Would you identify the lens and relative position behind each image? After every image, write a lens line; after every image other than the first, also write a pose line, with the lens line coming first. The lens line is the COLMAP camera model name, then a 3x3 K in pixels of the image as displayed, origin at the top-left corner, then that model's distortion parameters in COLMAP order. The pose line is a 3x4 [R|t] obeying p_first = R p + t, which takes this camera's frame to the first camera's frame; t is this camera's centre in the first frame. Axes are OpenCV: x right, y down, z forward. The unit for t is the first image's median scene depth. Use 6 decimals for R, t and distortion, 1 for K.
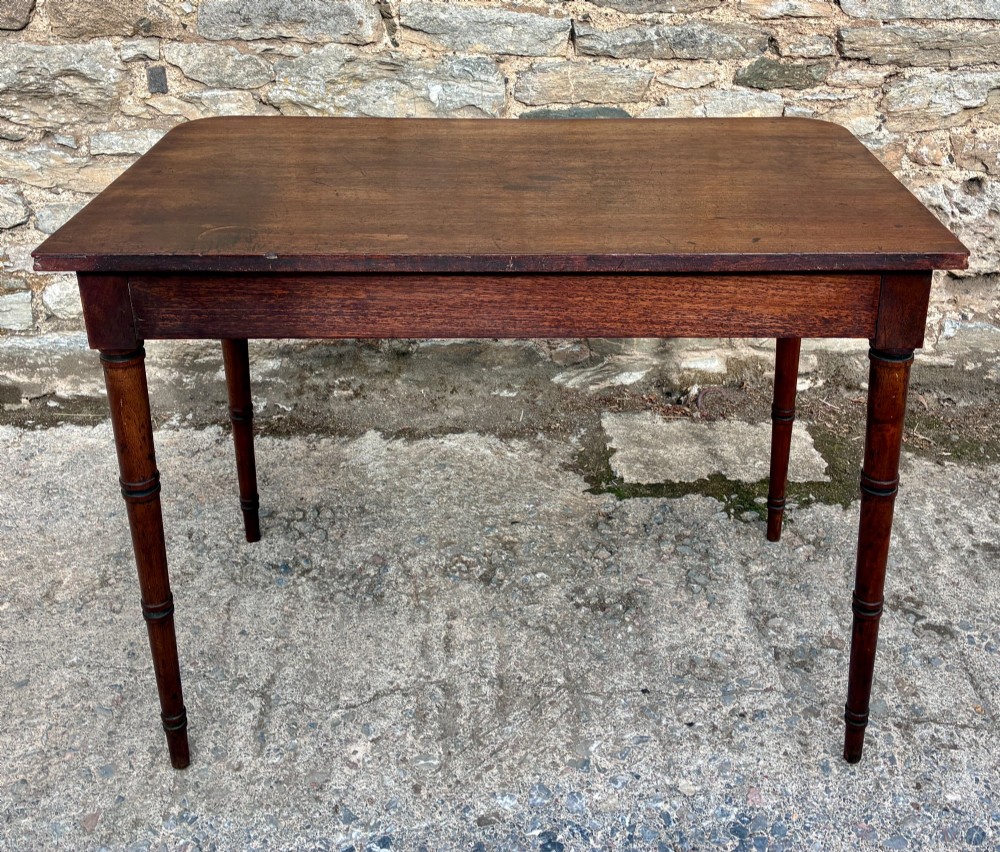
lens RADIAL K [[1158.8, 0, 540.9], [0, 1158.8, 273.3], [0, 0, 1]] dist [0.007338, 0.029003]
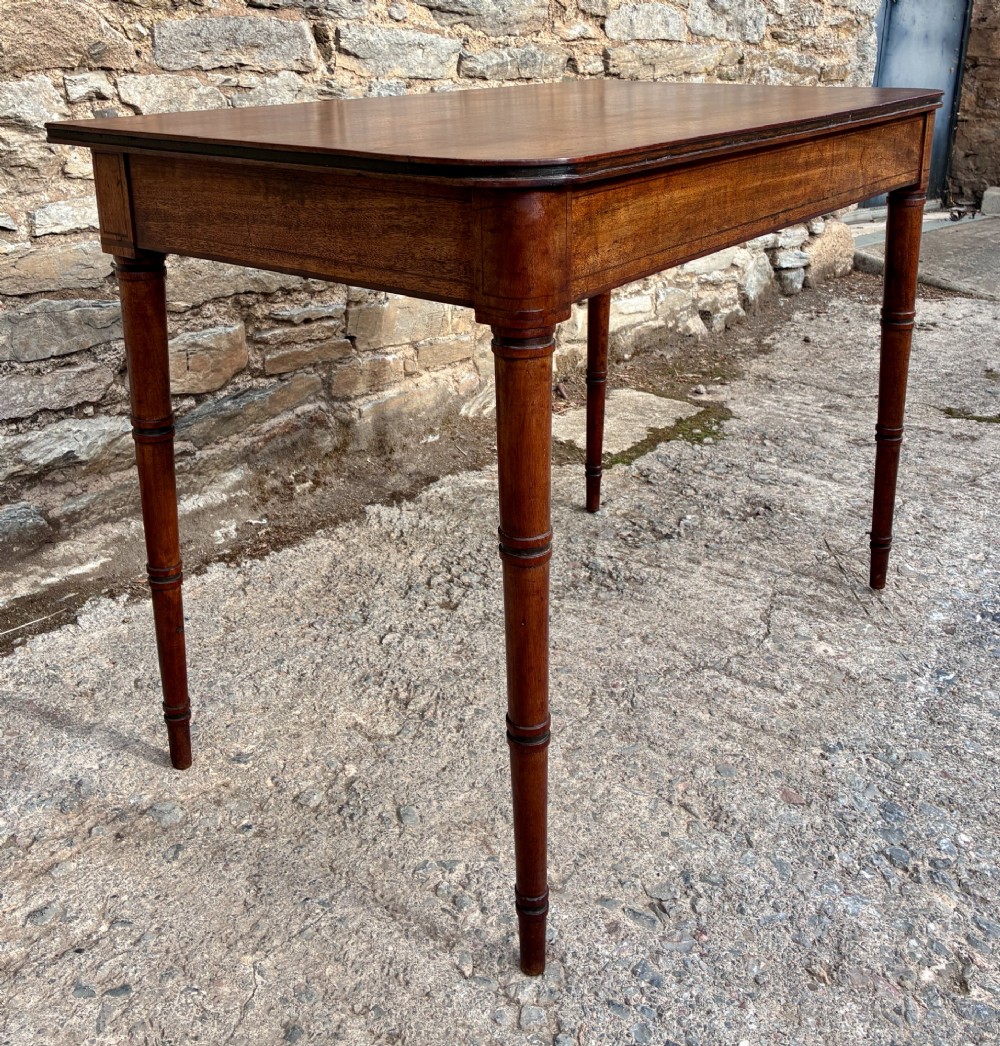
lens RADIAL K [[1117.1, 0, 505.4], [0, 1117.1, 363.7], [0, 0, 1]] dist [0.011671, 0.006916]
pose [[0.656827, -0.220891, 0.720961, -0.858606], [0.293158, 0.955718, 0.025737, 0.050391], [-0.694720, 0.194451, 0.692497, 0.390824]]
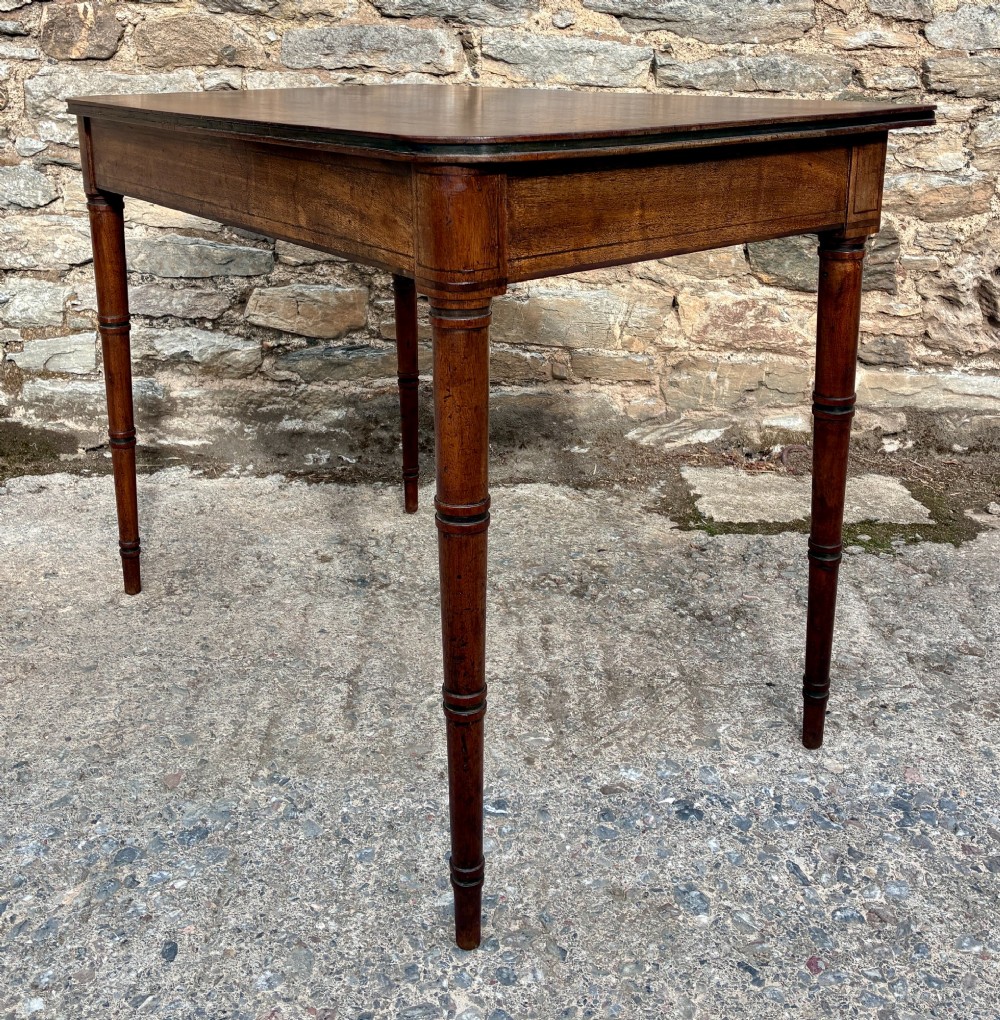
lens RADIAL K [[1157.8, 0, 501.7], [0, 1157.8, 352.1], [0, 0, 1]] dist [0.011500, 0.020920]
pose [[0.999465, 0.003646, -0.032488, -0.082456], [-0.008320, 0.989406, -0.144935, 0.215352], [0.031615, 0.145128, 0.988908, 0.057729]]
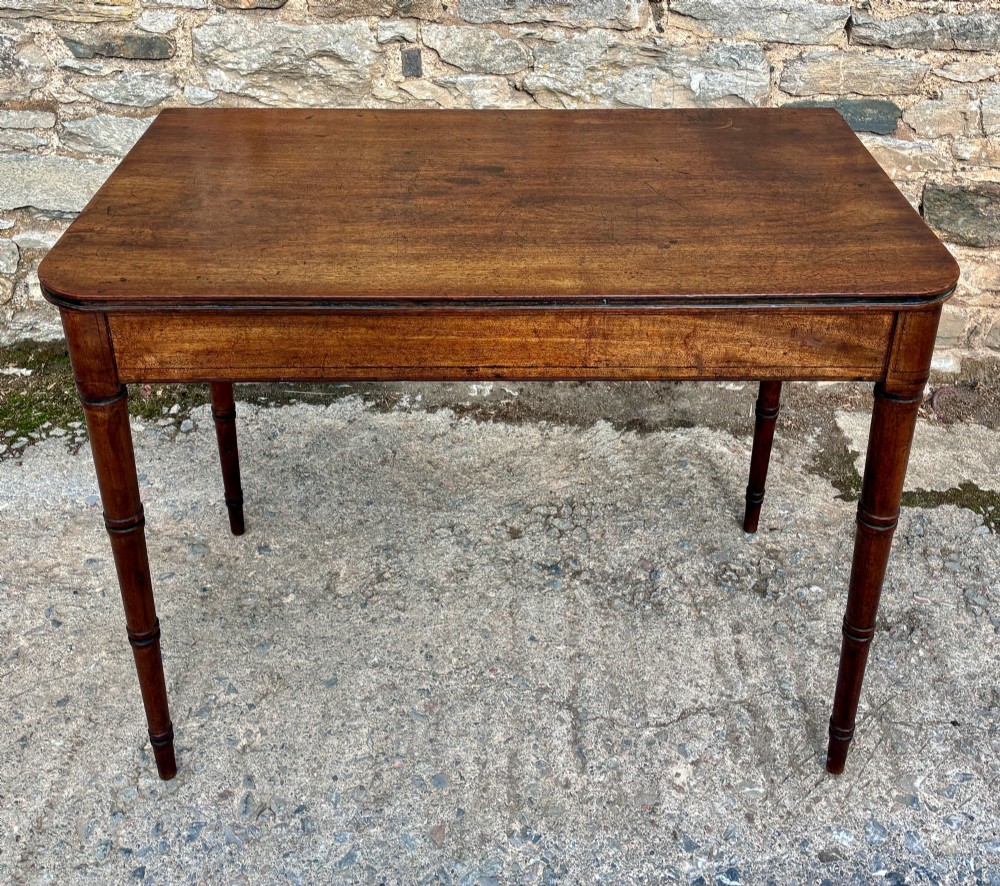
lens RADIAL K [[1134.9, 0, 515.5], [0, 1134.9, 317.4], [0, 0, 1]] dist [0.019555, 0.008454]
pose [[0.998442, 0.033410, -0.044696, -0.229560], [-0.028376, 0.993652, 0.108863, -0.072077], [0.048049, -0.107425, 0.993051, 0.047720]]
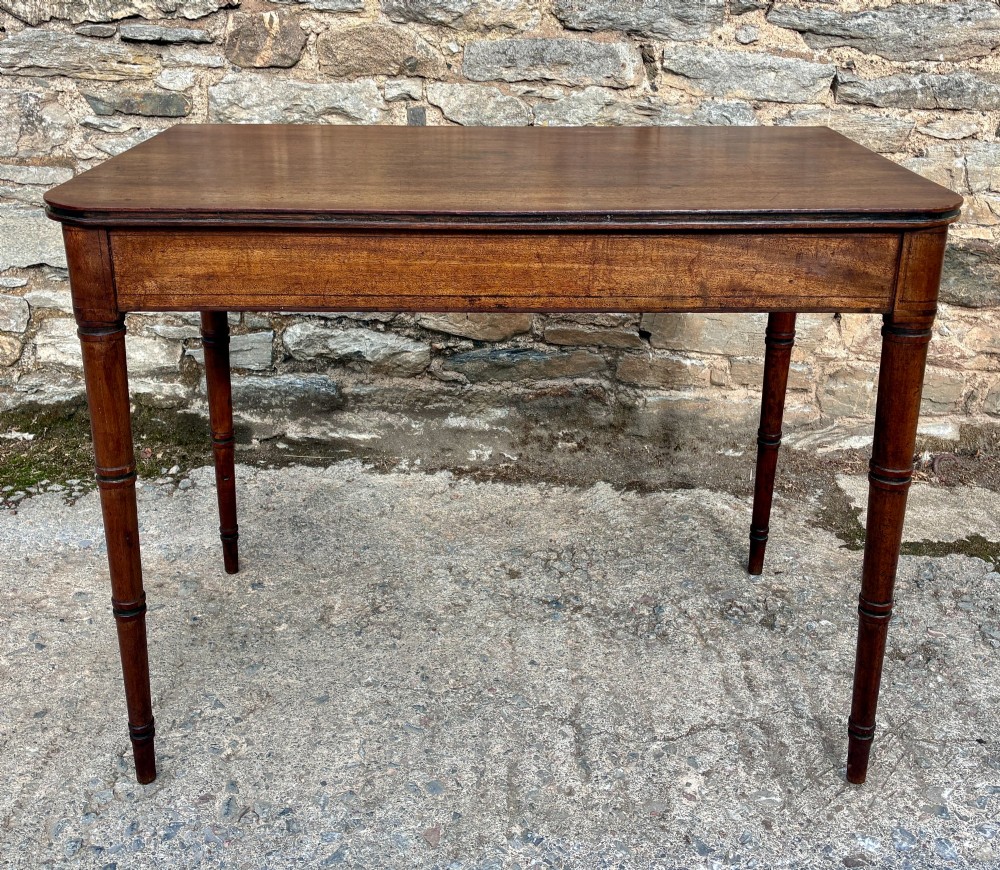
lens RADIAL K [[1094.1, 0, 503.9], [0, 1094.1, 359.0], [0, 0, 1]] dist [0.020056, 0.007034]
pose [[0.997978, 0.030018, -0.056028, -0.230067], [-0.032472, 0.998529, -0.043424, 0.094300], [0.054642, 0.045155, 0.997484, 0.072730]]
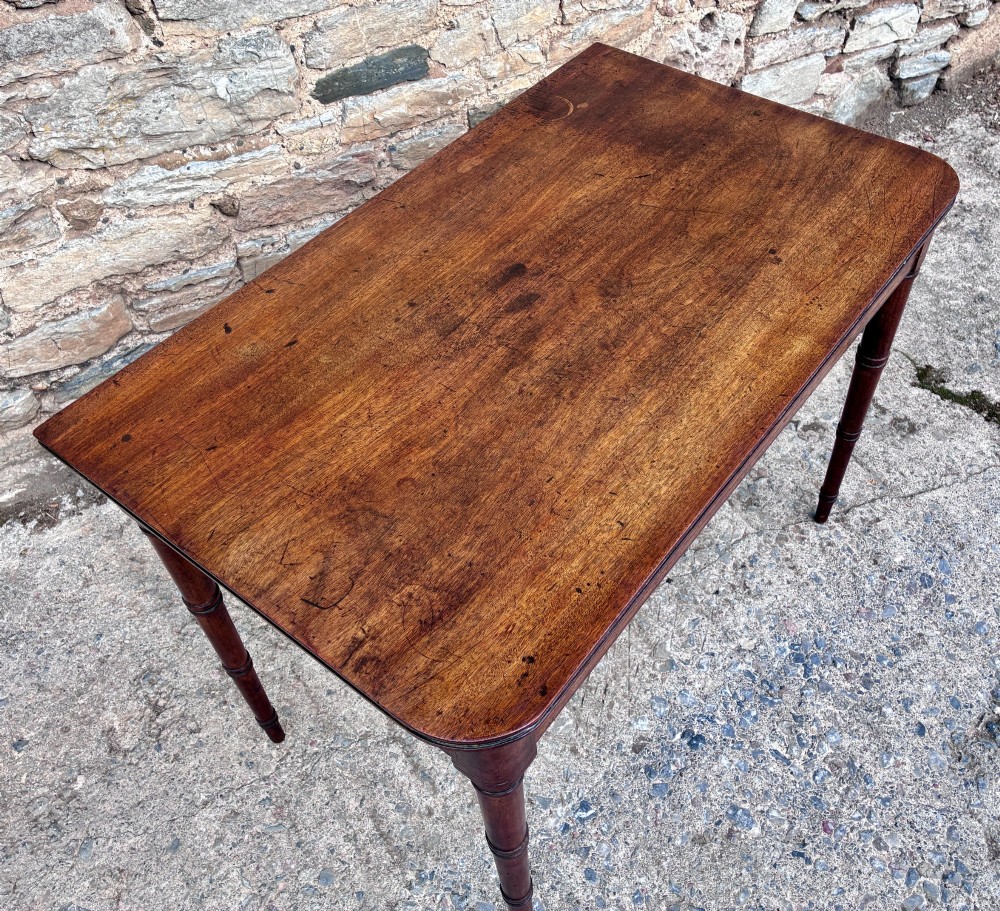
lens RADIAL K [[920.8, 0, 535.6], [0, 920.8, 445.0], [0, 0, 1]] dist [0.018828, 0.003462]
pose [[0.860961, -0.409072, 0.302334, -0.249473], [0.232073, 0.844788, 0.482158, -0.250456], [-0.452645, -0.344955, 0.822264, 0.273021]]
